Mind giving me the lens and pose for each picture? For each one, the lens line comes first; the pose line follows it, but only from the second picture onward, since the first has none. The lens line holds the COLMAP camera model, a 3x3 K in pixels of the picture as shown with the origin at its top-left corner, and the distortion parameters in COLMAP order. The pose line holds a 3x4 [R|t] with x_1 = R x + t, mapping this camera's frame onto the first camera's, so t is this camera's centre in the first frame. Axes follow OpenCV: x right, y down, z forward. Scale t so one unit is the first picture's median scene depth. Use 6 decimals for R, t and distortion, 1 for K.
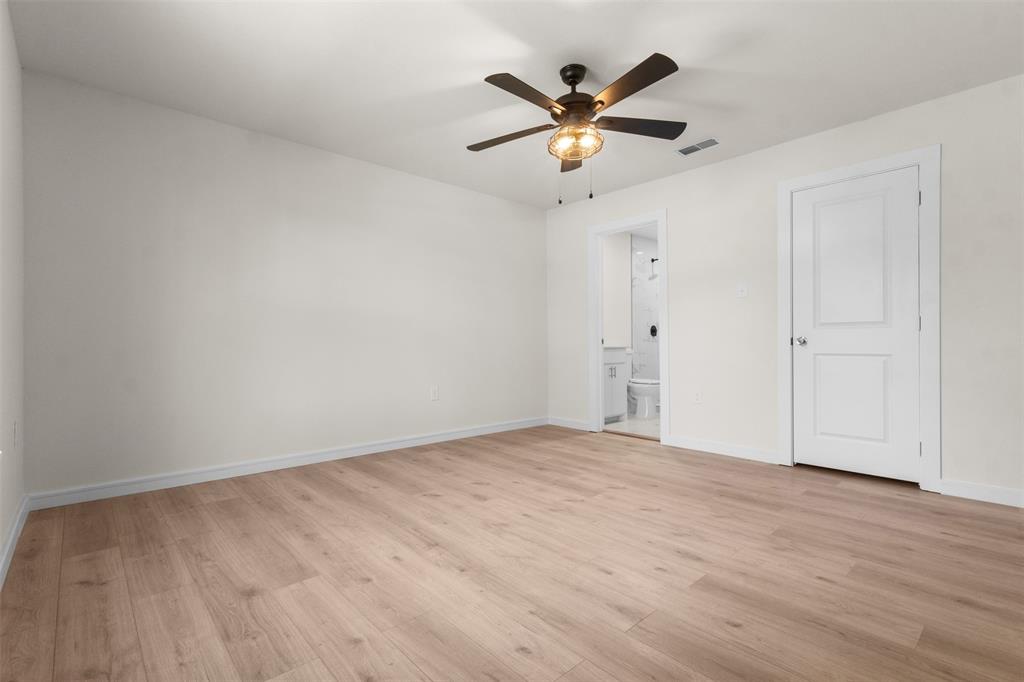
lens RADIAL K [[478.0, 0, 519.8], [0, 478.0, 346.0], [0, 0, 1]] dist [-0.024047, 0.000136]
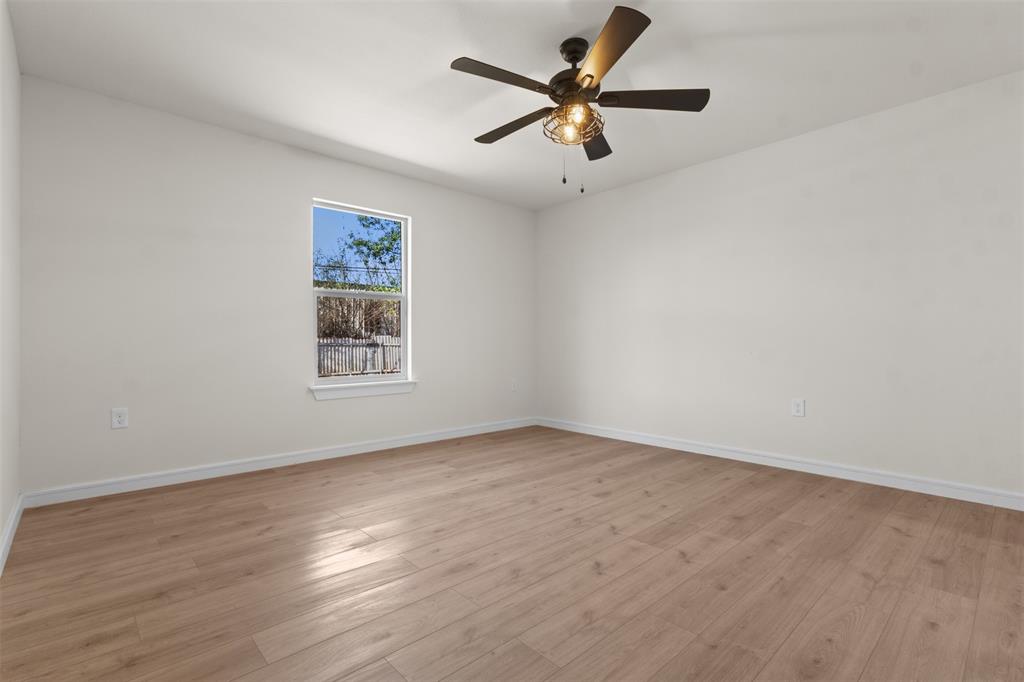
lens RADIAL K [[473.7, 0, 509.0], [0, 473.7, 340.7], [0, 0, 1]] dist [0.003495, 0.000221]
pose [[-0.009566, -0.001196, -0.999954, 1.014783], [-0.003233, 0.999994, -0.001165, -0.023145], [0.999949, 0.003222, -0.009570, 0.834087]]
